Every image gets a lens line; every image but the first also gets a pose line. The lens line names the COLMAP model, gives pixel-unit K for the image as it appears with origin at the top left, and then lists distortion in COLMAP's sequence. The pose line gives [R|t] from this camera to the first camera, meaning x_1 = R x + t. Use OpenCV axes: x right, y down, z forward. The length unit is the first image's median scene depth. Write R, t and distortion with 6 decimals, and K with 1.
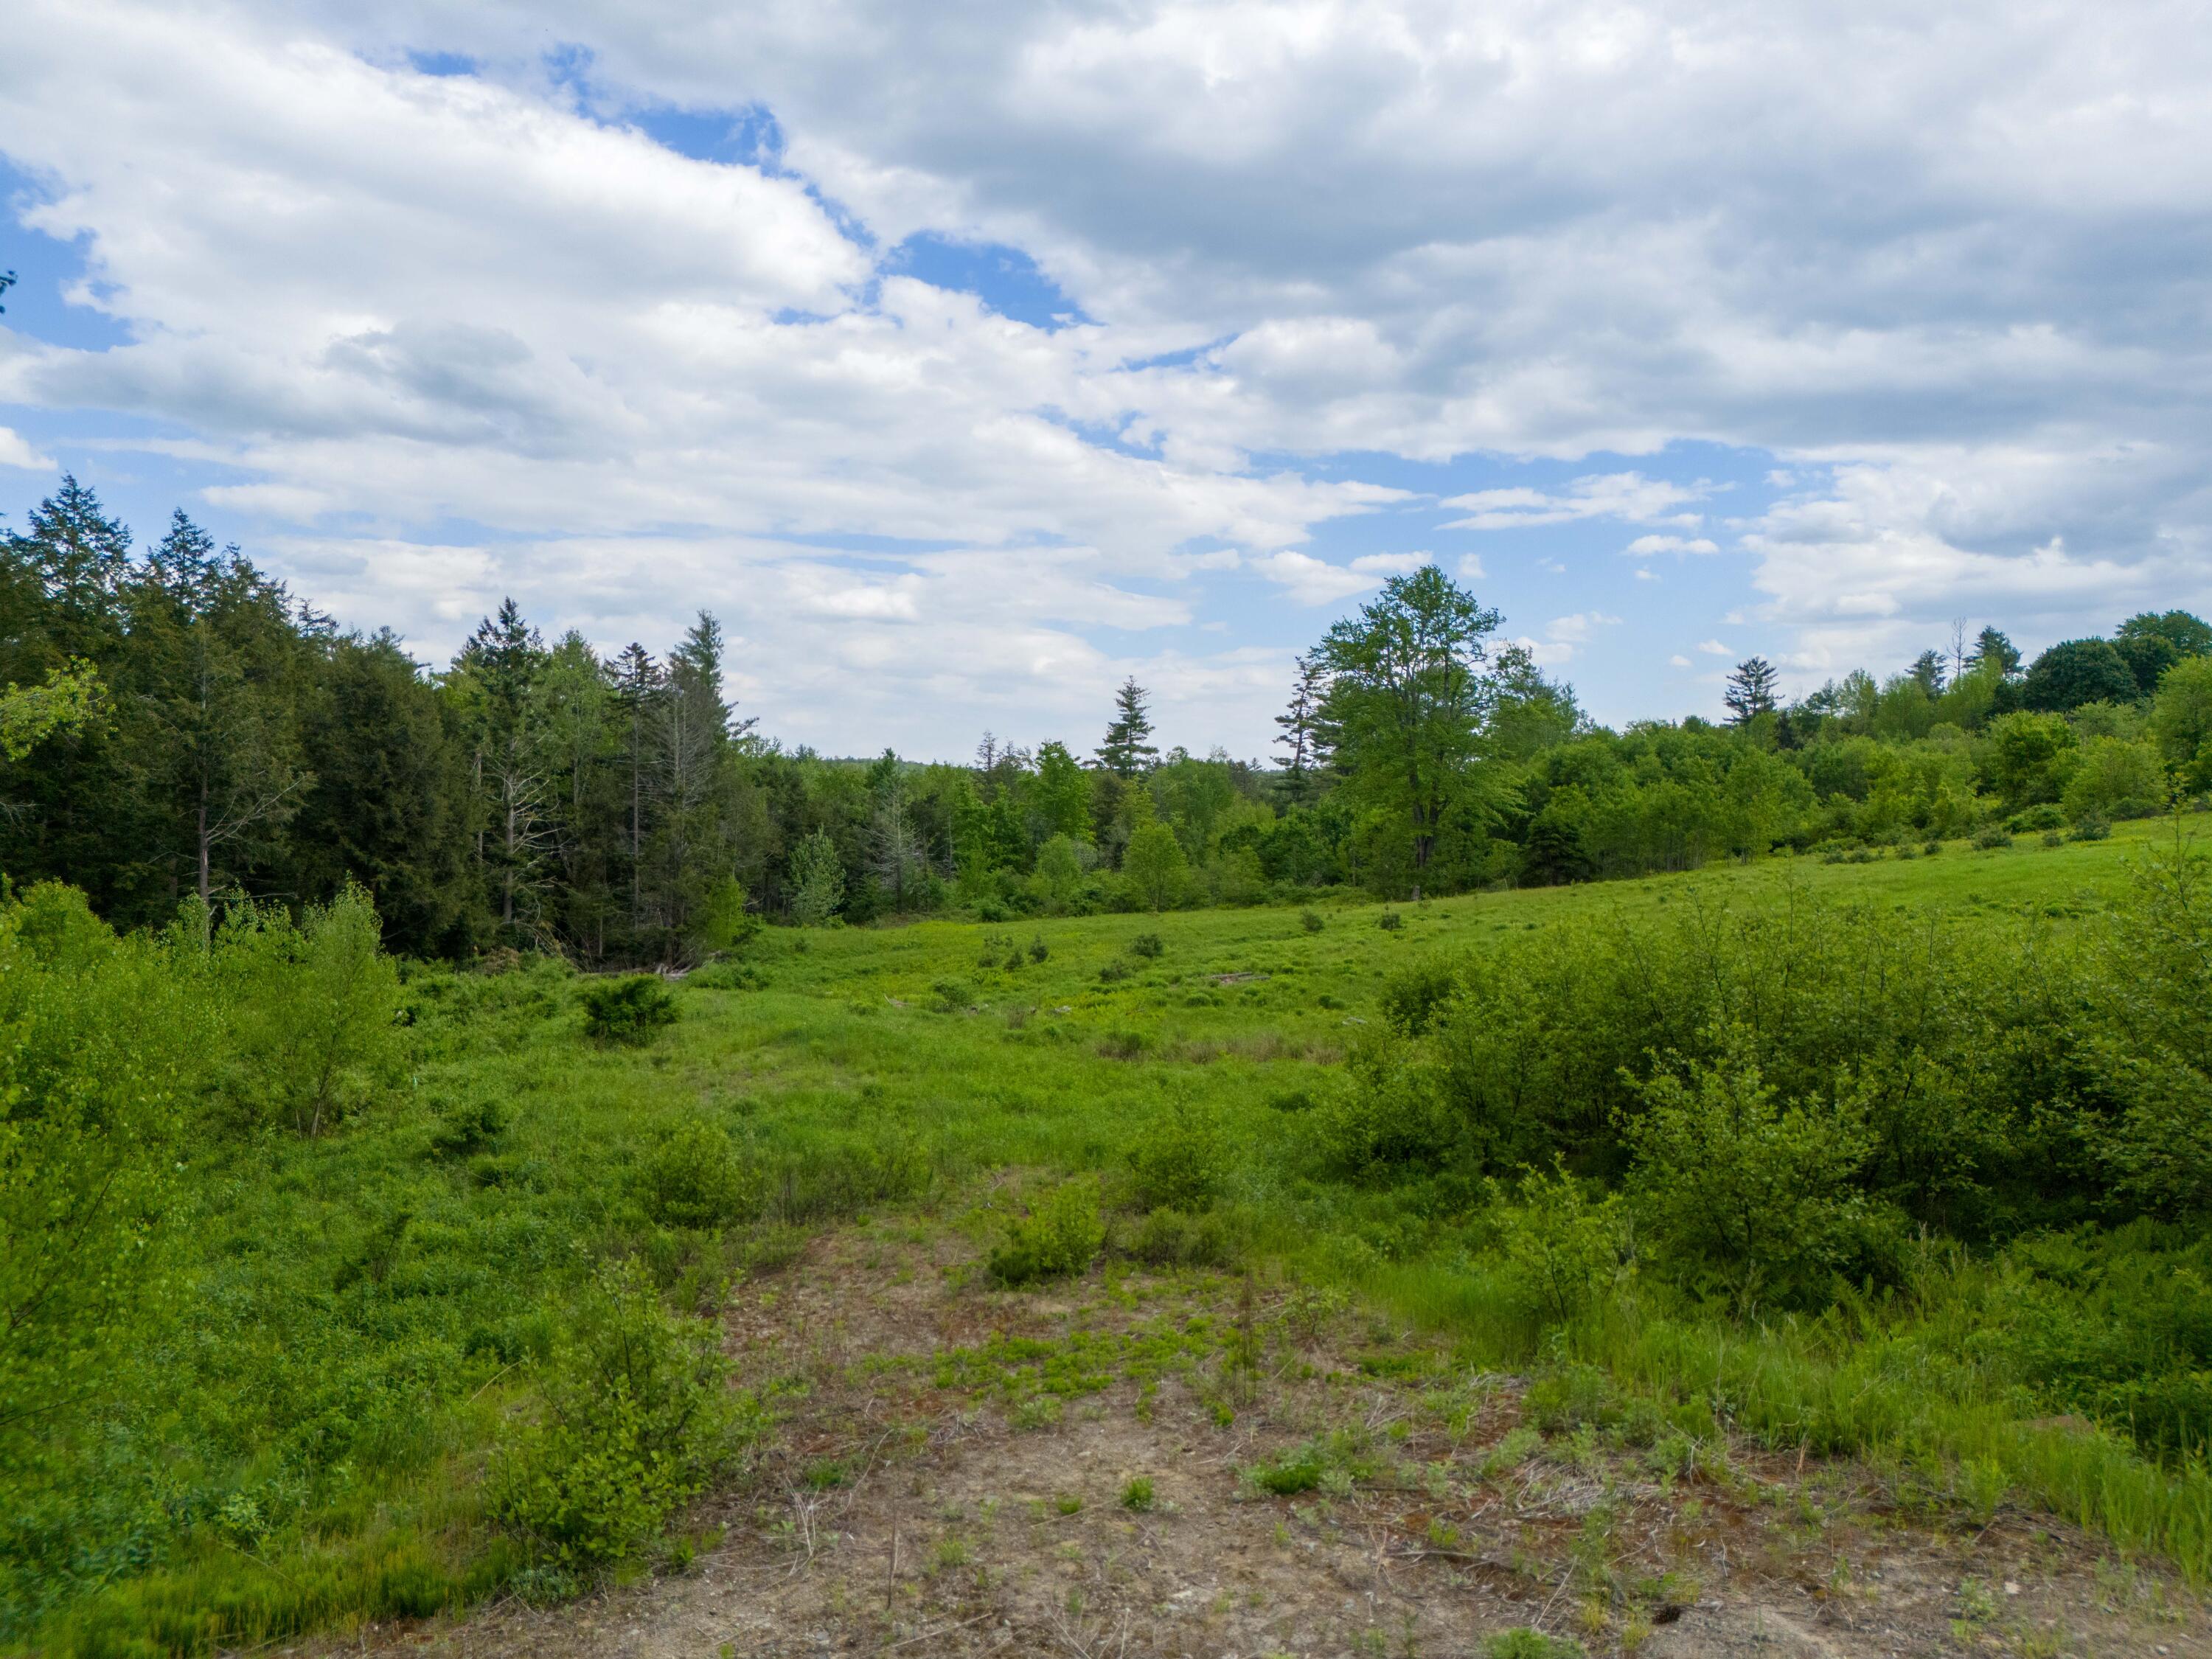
lens RADIAL K [[1523.6, 0, 1106.0], [0, 1523.6, 829.5], [0, 0, 1]] dist [0.060471, -0.087868]
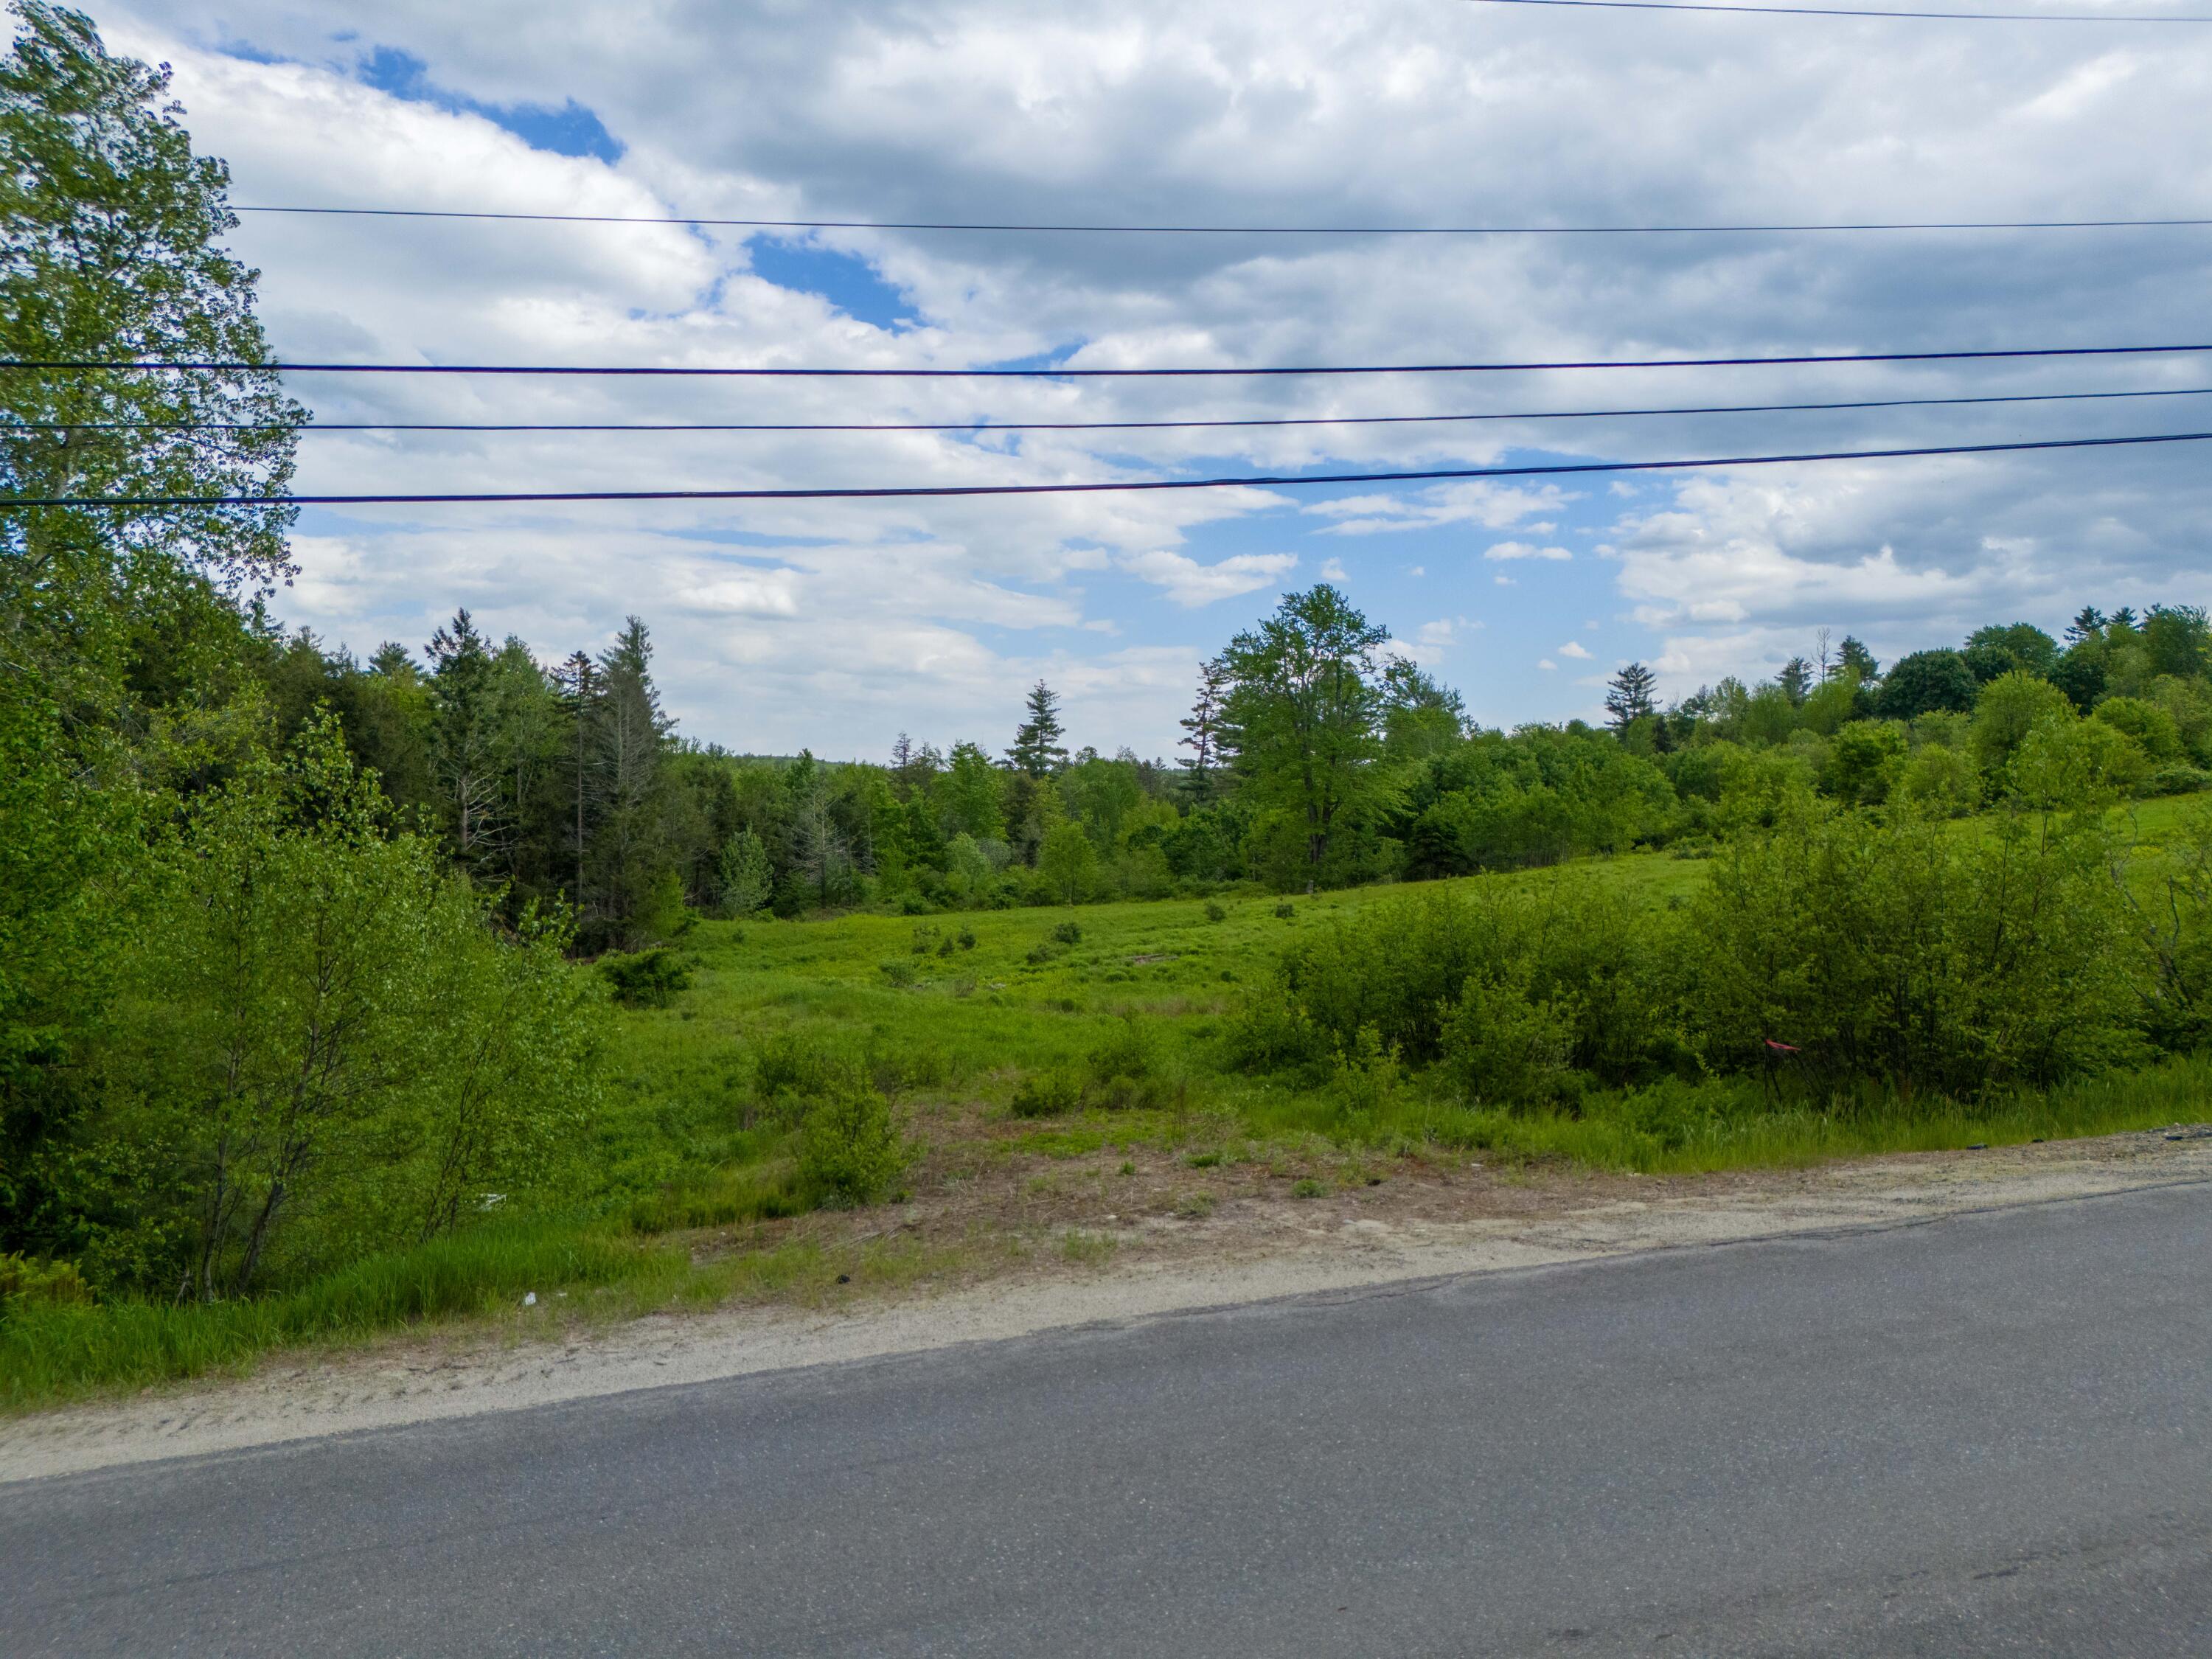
lens RADIAL K [[1523.6, 0, 1106.0], [0, 1523.6, 829.5], [0, 0, 1]] dist [0.060471, -0.087868]
pose [[0.998010, 0.001062, 0.063054, -0.008533], [-0.001137, 0.999999, 0.001152, -0.000137], [-0.063053, -0.001222, 0.998009, -0.061966]]
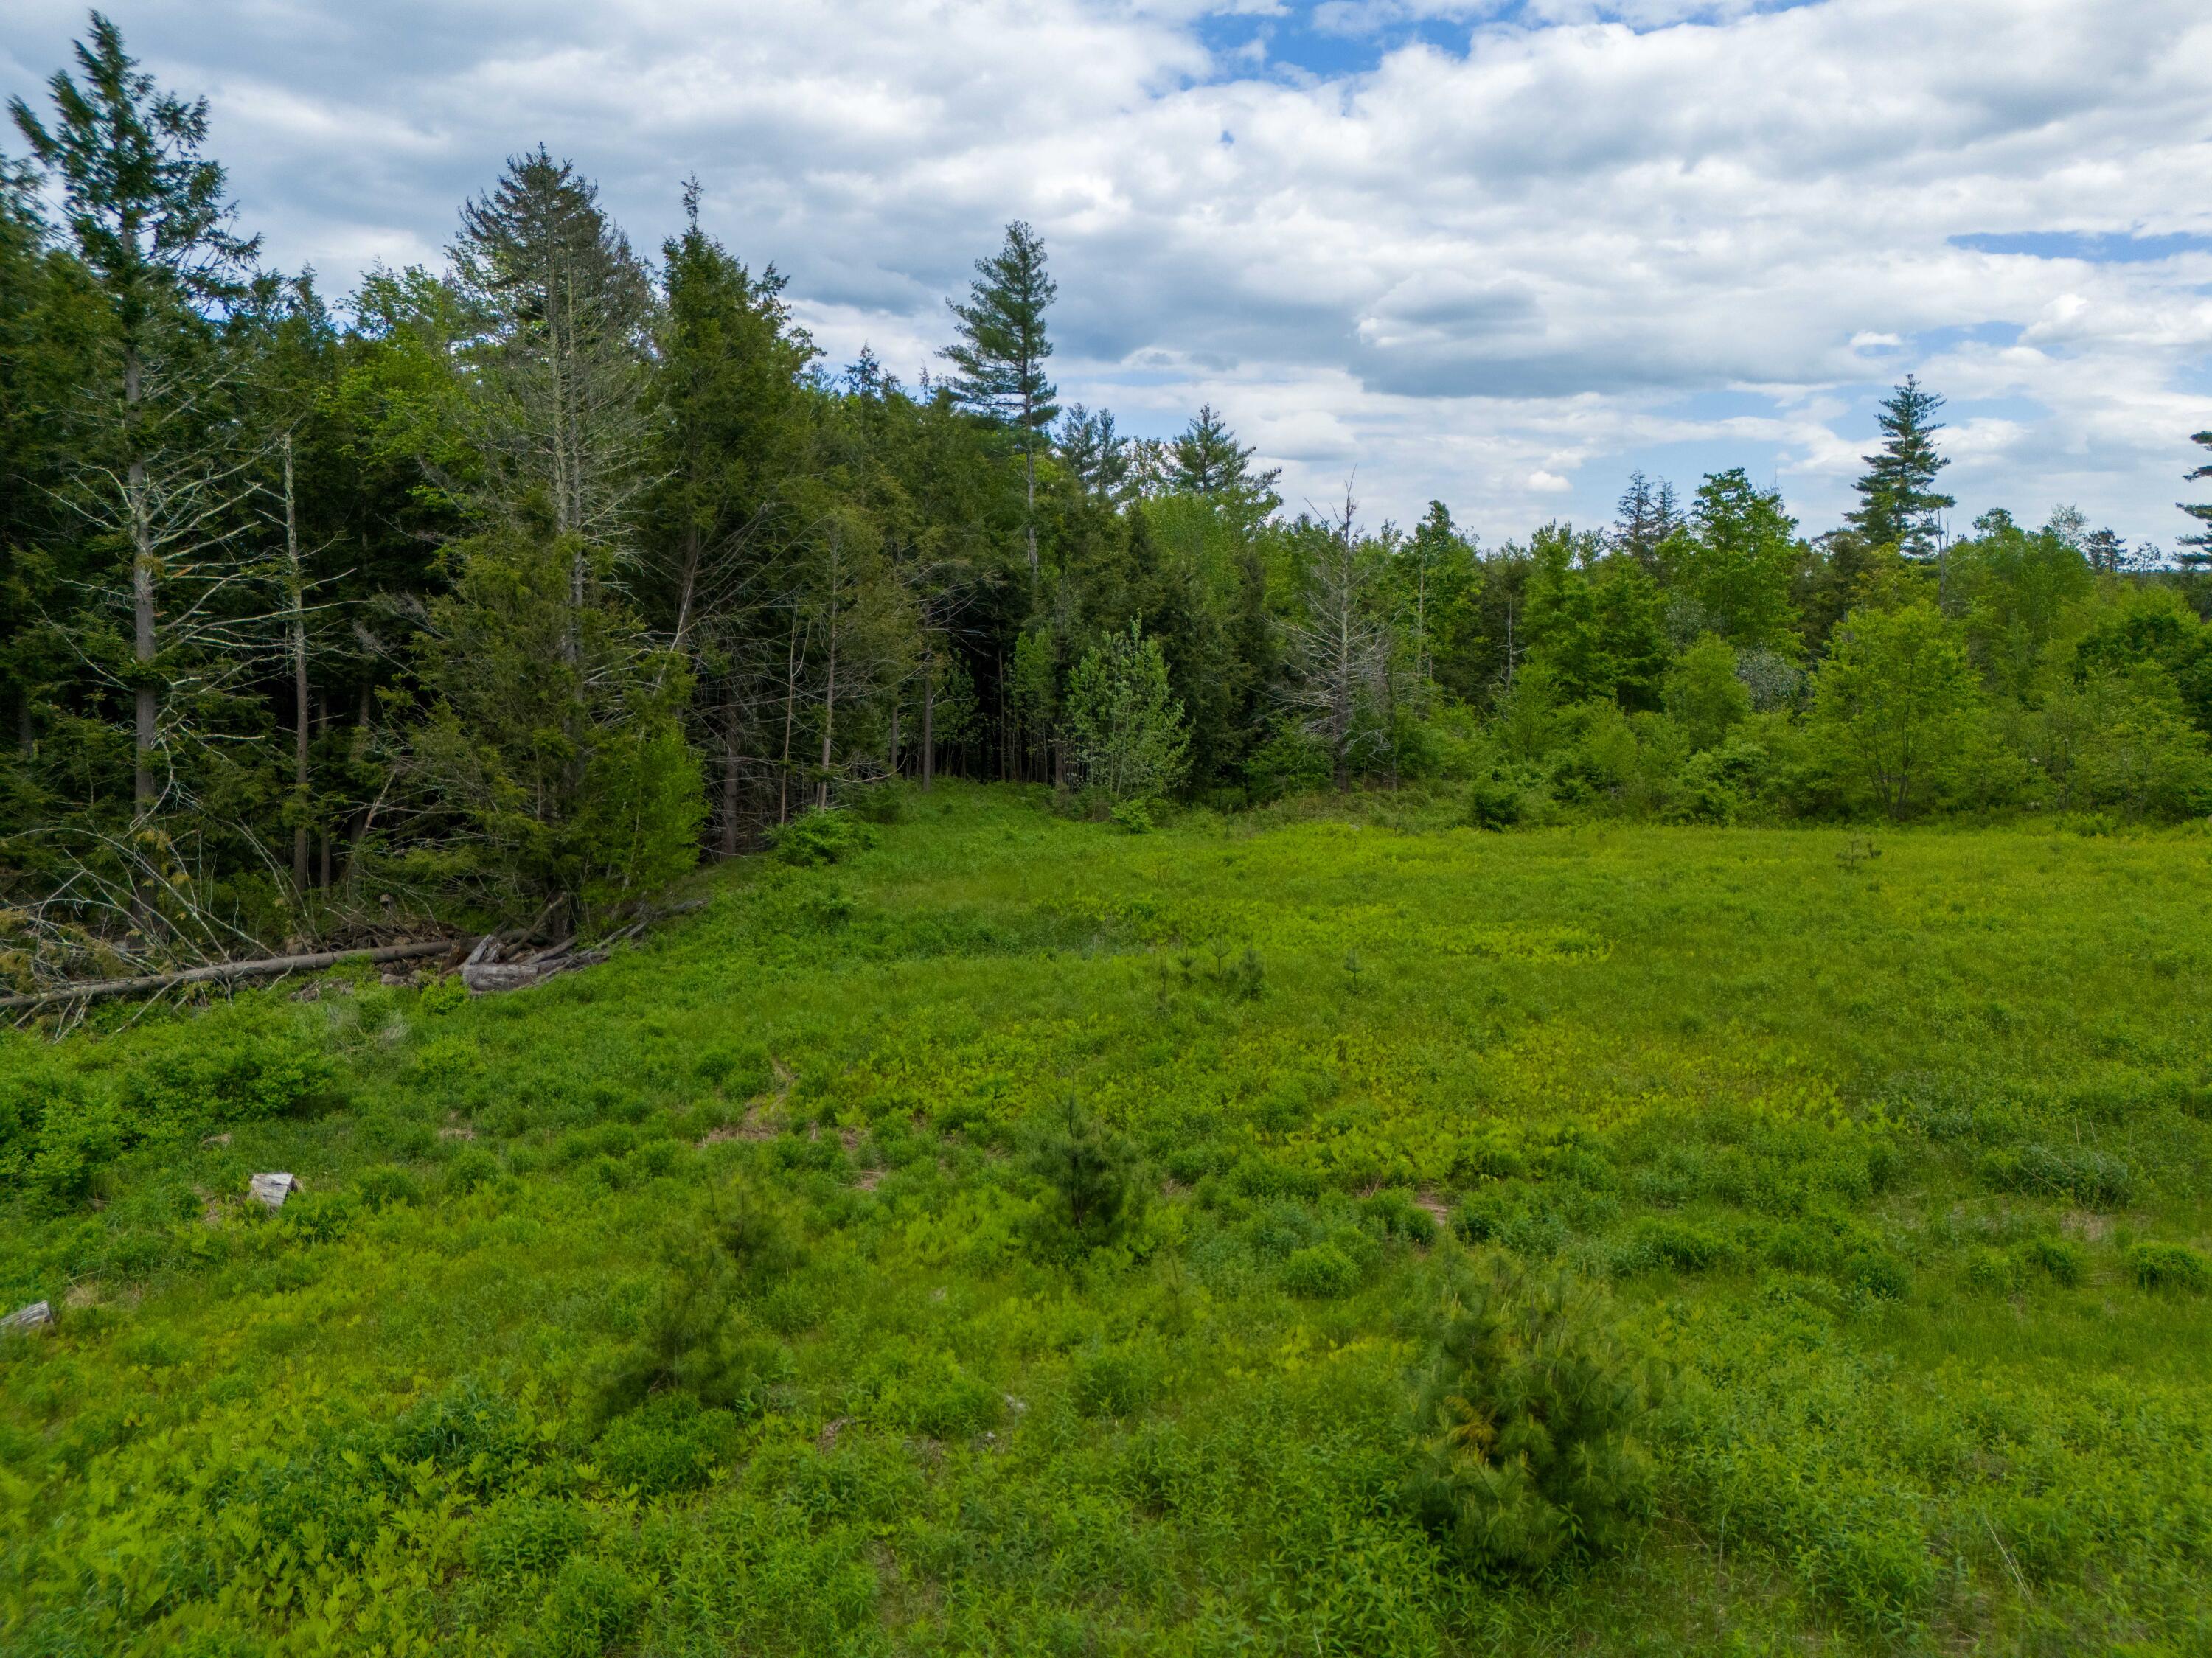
lens RADIAL K [[1535.5, 0, 1106.0], [0, 1535.5, 829.0], [0, 0, 1]] dist [0.023508, -0.000336]
pose [[0.892540, 0.057742, -0.447257, 0.028143], [-0.004503, 0.992861, 0.119196, 0.007448], [0.450946, -0.104373, 0.886428, 0.521014]]
